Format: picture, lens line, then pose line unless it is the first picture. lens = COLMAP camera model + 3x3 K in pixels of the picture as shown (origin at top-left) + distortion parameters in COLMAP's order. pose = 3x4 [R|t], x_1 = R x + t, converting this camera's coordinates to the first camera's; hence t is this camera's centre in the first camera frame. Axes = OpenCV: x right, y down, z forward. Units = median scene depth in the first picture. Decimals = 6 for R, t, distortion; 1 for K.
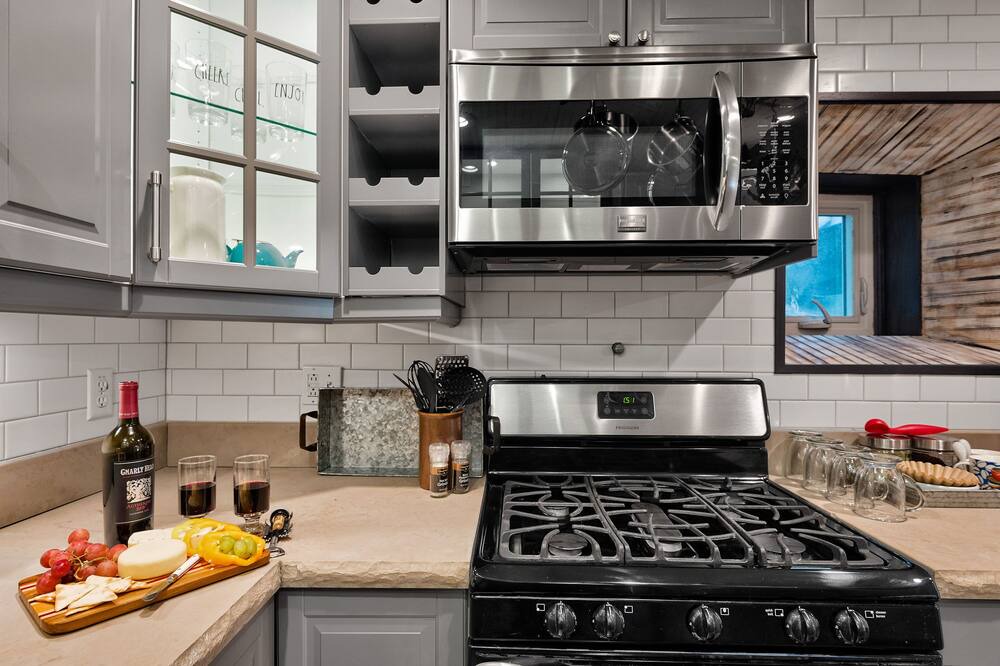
lens RADIAL K [[517.3, 0, 500.0], [0, 517.3, 333.0], [0, 0, 1]] dist [0.028571, -0.023419]
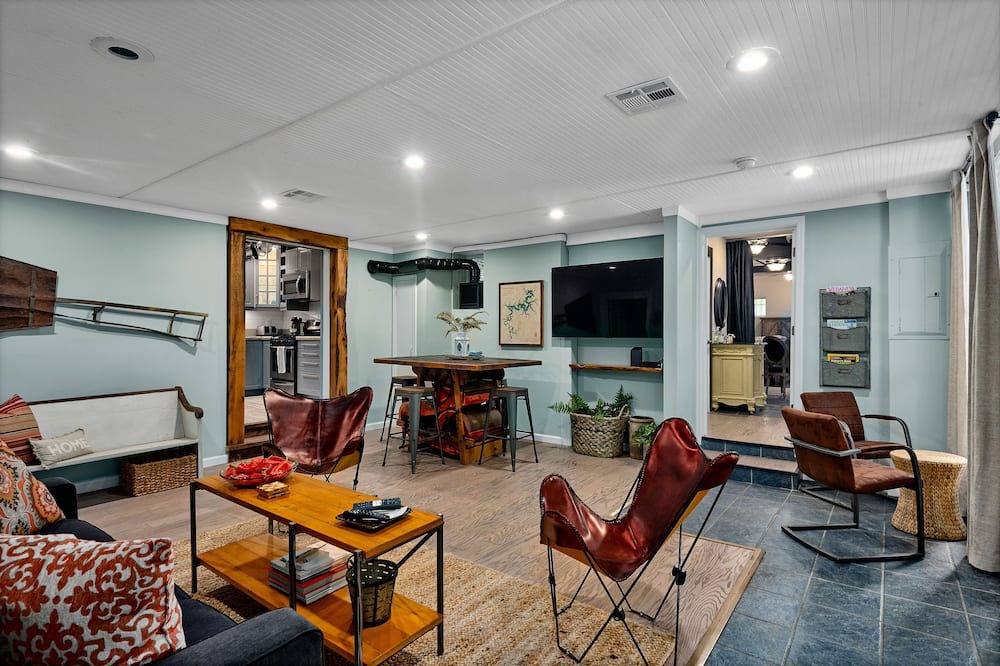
lens RADIAL K [[517.3, 0, 500.0], [0, 517.3, 333.0], [0, 0, 1]] dist [0.028571, -0.023419]
pose [[0.771285, -0.008082, -0.636438, 6.797890], [0.007430, 0.999966, -0.003695, 0.341391], [0.636446, -0.001879, 0.771319, -2.675647]]
